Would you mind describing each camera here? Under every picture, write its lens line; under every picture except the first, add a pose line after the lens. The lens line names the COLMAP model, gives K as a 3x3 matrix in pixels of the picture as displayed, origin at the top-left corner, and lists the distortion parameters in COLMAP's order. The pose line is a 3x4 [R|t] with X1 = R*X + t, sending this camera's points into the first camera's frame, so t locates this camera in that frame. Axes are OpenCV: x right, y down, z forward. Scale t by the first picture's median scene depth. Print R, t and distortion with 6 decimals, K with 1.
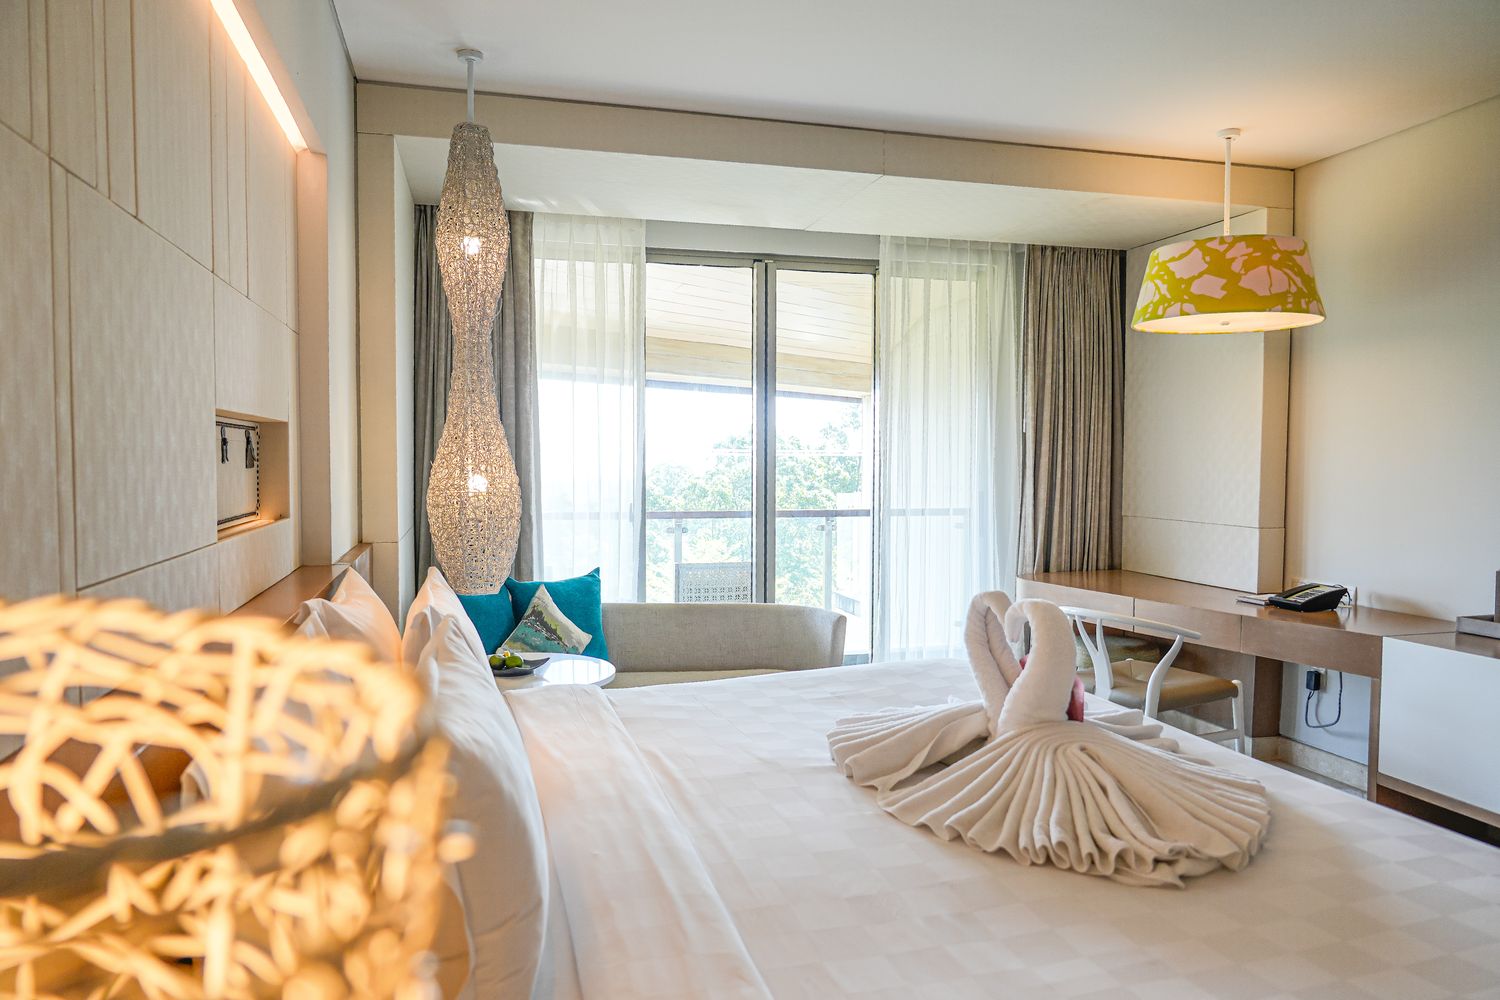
lens RADIAL K [[1022.2, 0, 754.3], [0, 1022.2, 501.8], [0, 0, 1]] dist [-0.025717, 0.003017]
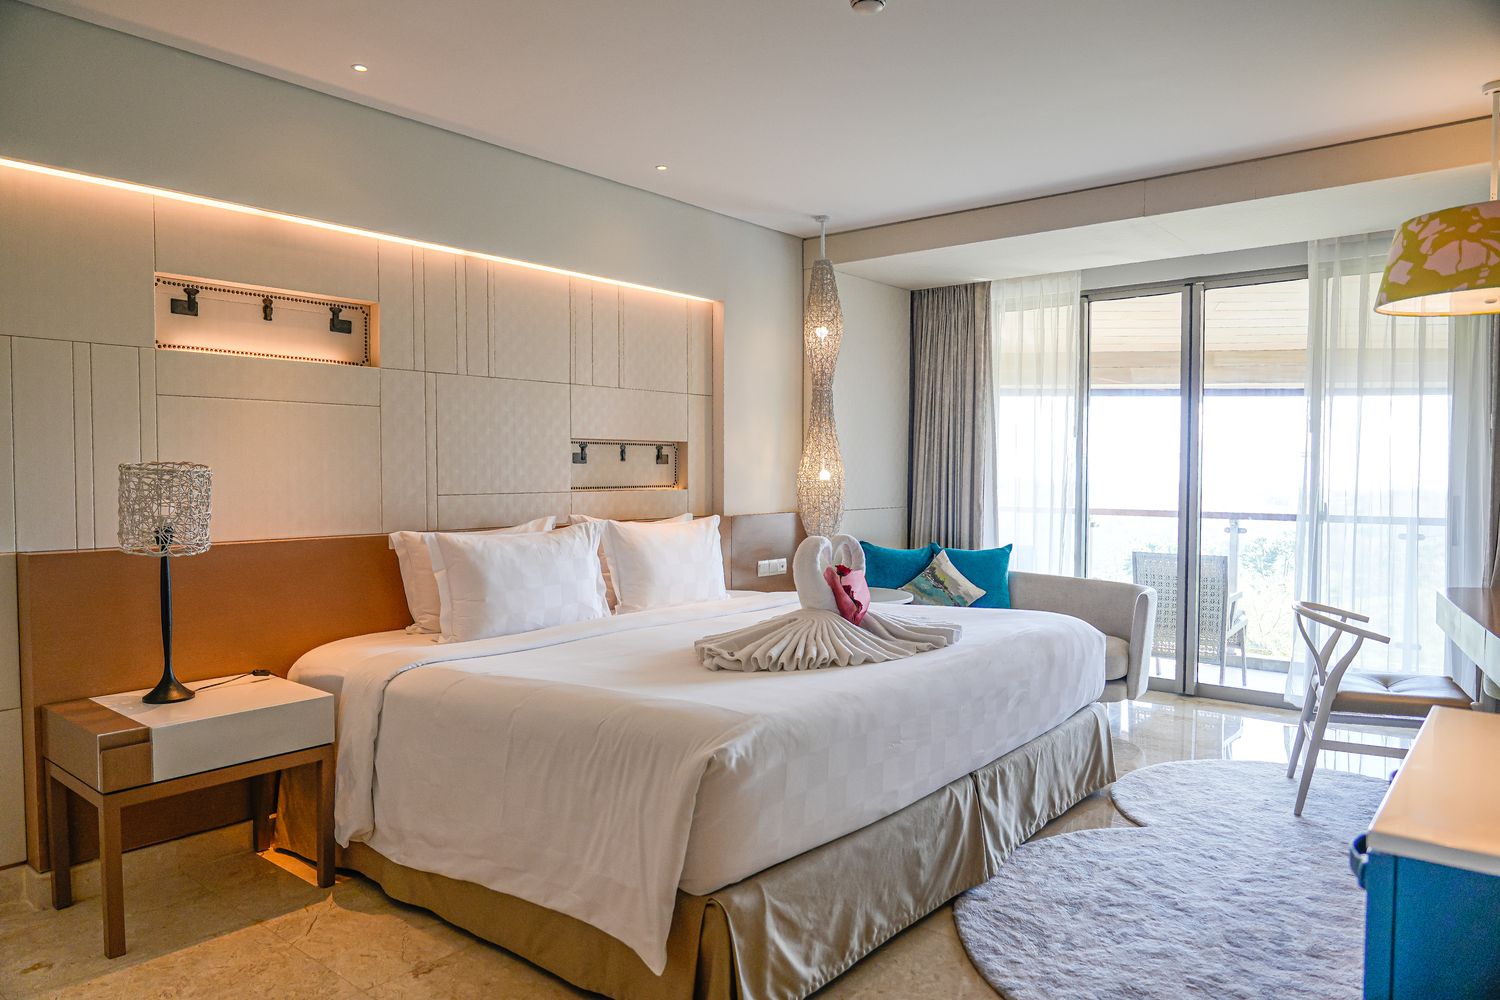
lens RADIAL K [[1022.2, 0, 751.3], [0, 1022.2, 503.3], [0, 0, 1]] dist [-0.025717, 0.003017]
pose [[0.555563, 0.026314, -0.831058, 0.764064], [-0.037037, 0.999290, 0.006881, 0.015499], [0.830649, 0.026957, 0.556143, -0.014629]]
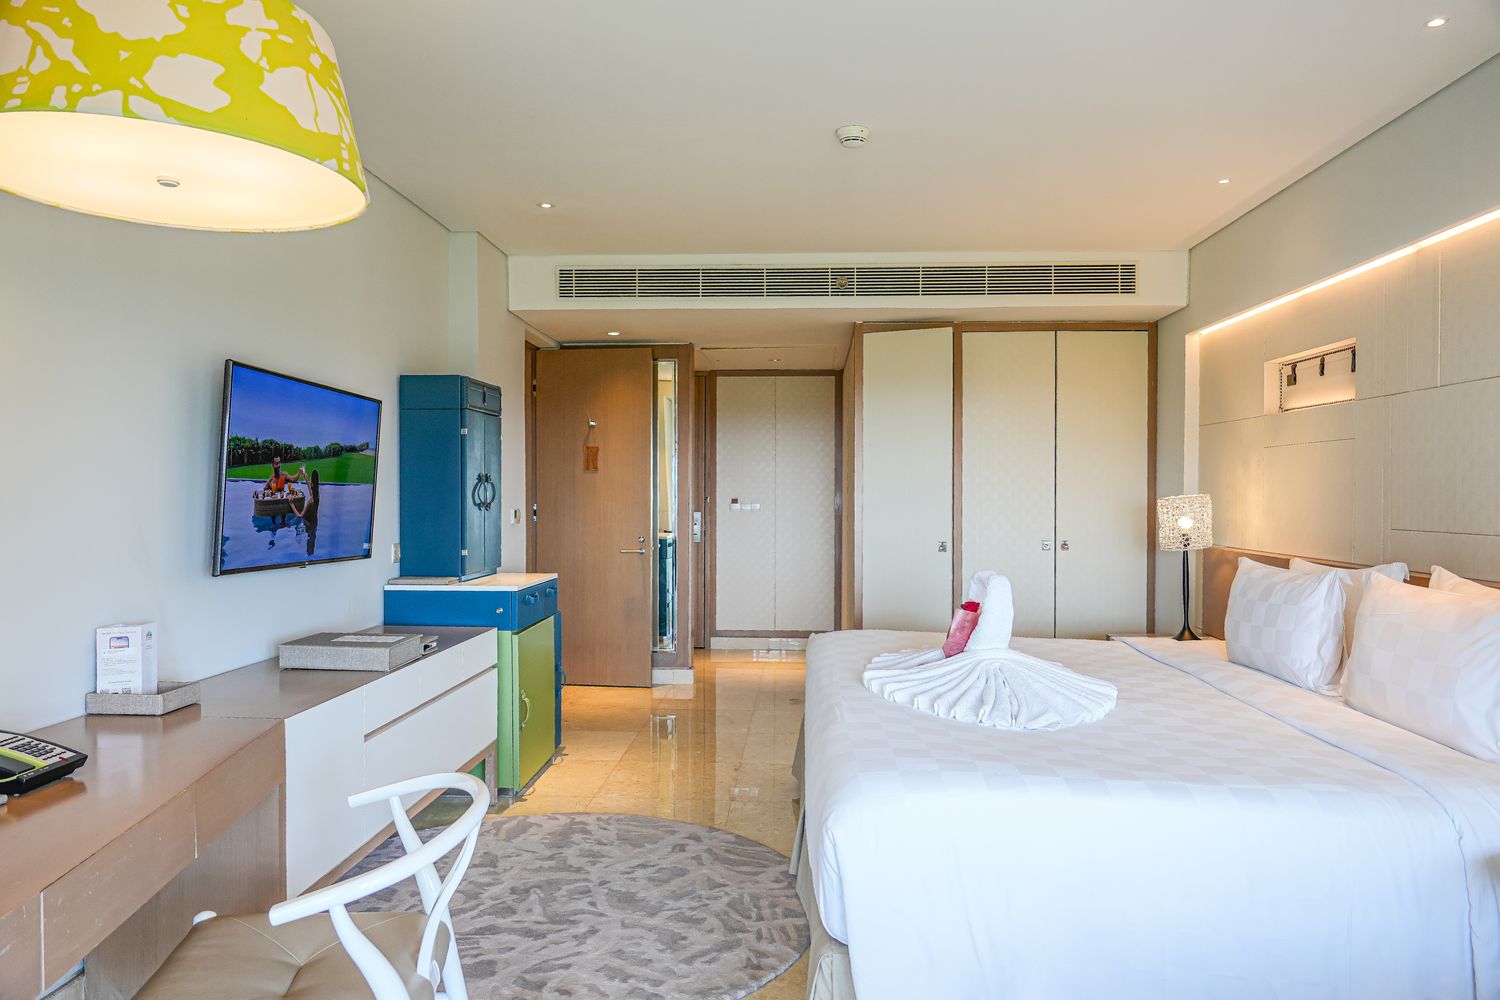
lens RADIAL K [[1022.2, 0, 751.6], [0, 1022.2, 496.0], [0, 0, 1]] dist [-0.025717, 0.003017]
pose [[0.327146, -0.013057, 0.944884, 0.108613], [0.044755, 0.998997, -0.001691, -0.022794], [-0.943913, 0.042841, 0.327402, 0.556688]]
